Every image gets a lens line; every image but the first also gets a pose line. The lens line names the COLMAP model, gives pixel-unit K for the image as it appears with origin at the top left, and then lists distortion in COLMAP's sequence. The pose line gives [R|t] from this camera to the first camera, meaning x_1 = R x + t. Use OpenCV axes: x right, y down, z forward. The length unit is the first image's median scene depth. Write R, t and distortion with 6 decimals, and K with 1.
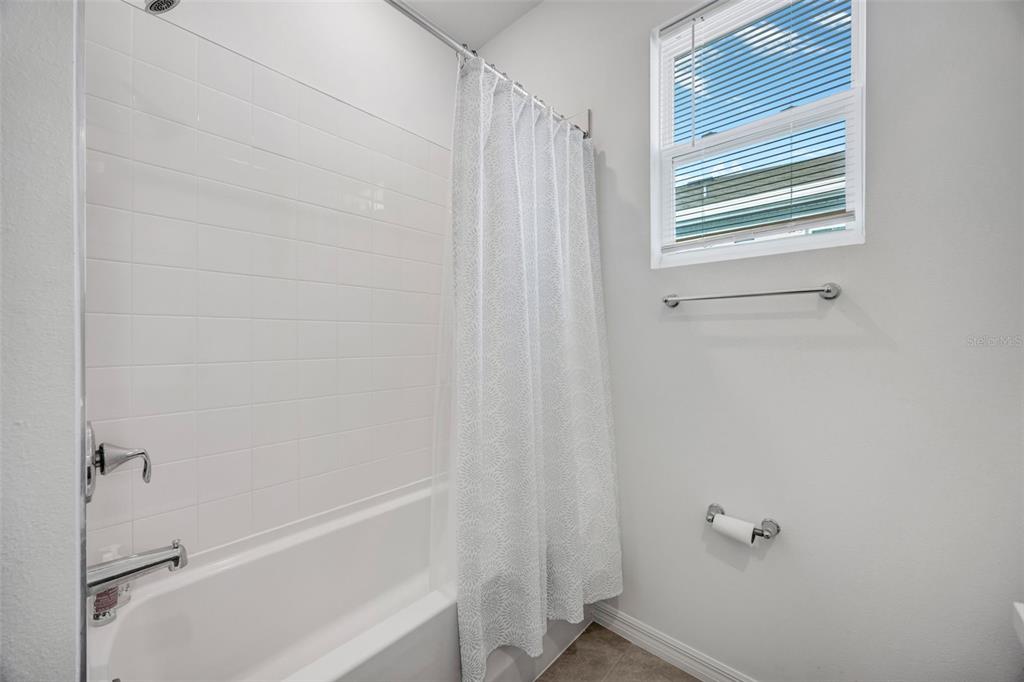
lens RADIAL K [[395.5, 0, 509.2], [0, 395.5, 339.2], [0, 0, 1]] dist [-0.011973, -0.000312]
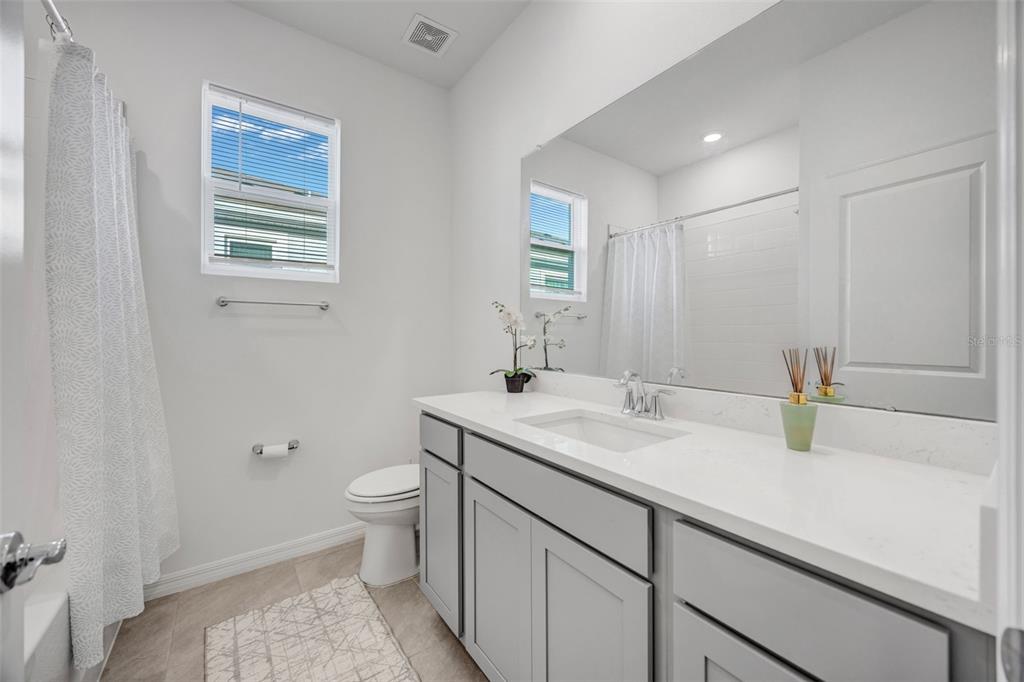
lens RADIAL K [[395.5, 0, 516.8], [0, 395.5, 340.1], [0, 0, 1]] dist [-0.011973, -0.000312]
pose [[0.198657, -0.012595, 0.979988, -0.777731], [-0.003894, 0.999899, 0.013640, 0.012458], [-0.980061, -0.006525, 0.198587, -0.255533]]
